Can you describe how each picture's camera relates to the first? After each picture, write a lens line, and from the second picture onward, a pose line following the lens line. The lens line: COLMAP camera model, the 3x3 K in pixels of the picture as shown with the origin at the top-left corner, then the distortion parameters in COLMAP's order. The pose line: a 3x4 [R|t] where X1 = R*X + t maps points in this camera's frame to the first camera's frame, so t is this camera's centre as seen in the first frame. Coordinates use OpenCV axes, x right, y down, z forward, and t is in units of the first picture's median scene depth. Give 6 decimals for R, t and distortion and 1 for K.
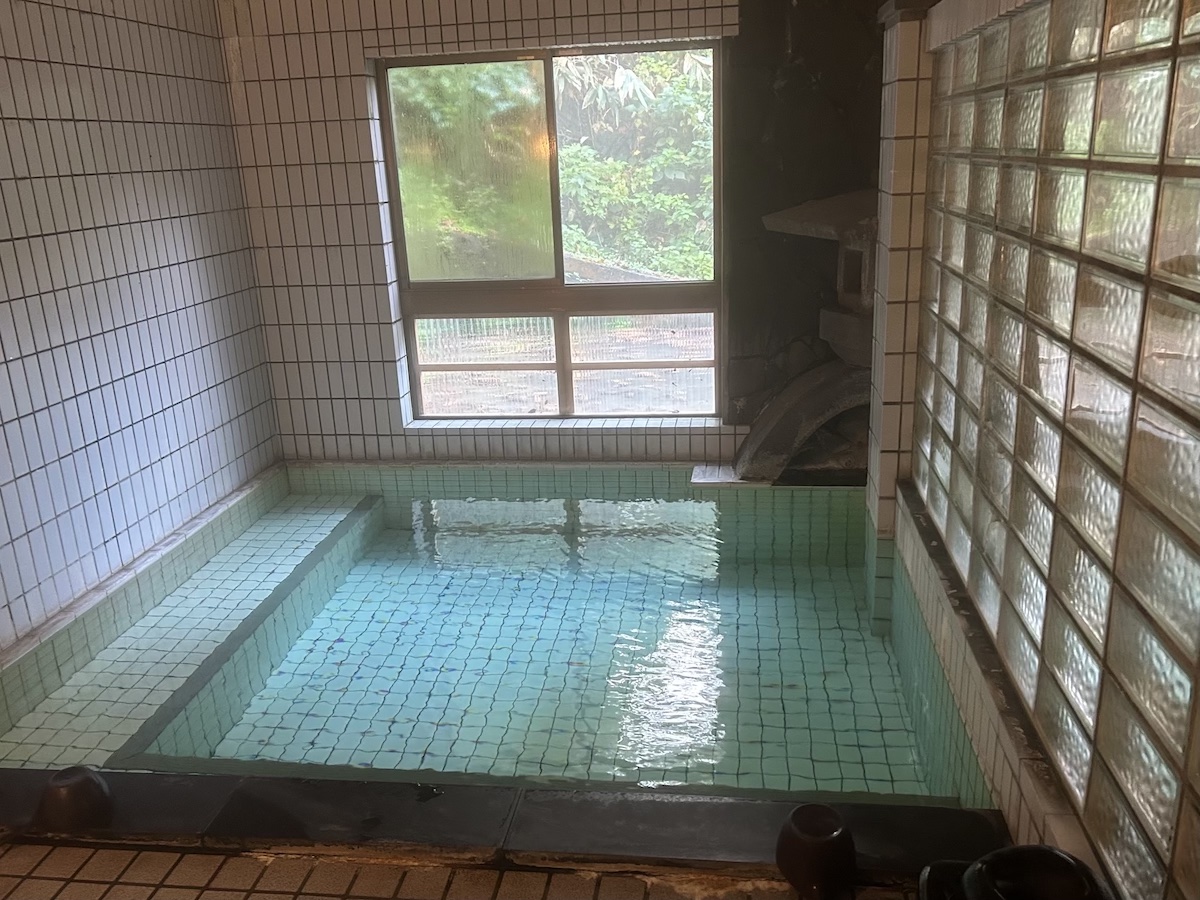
lens RADIAL K [[943.8, 0, 603.1], [0, 943.8, 447.6], [0, 0, 1]] dist [0.016625, -0.003598]
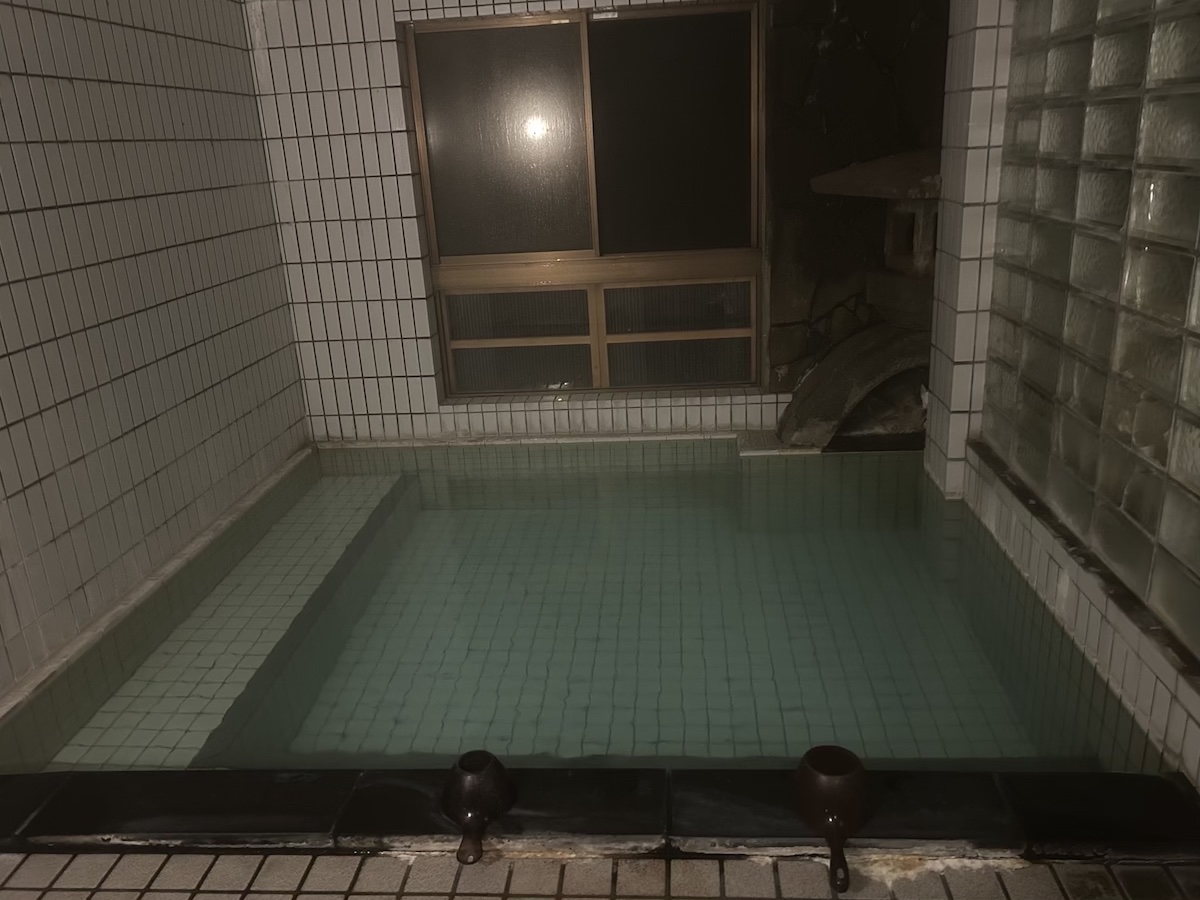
lens RADIAL K [[909.9, 0, 598.6], [0, 909.9, 446.1], [0, 0, 1]] dist [0.023755, -0.008211]
pose [[0.998760, -0.028027, 0.041134, -0.111886], [0.027331, 0.999475, 0.017396, 0.012185], [-0.041600, -0.016250, 0.999002, 0.060731]]
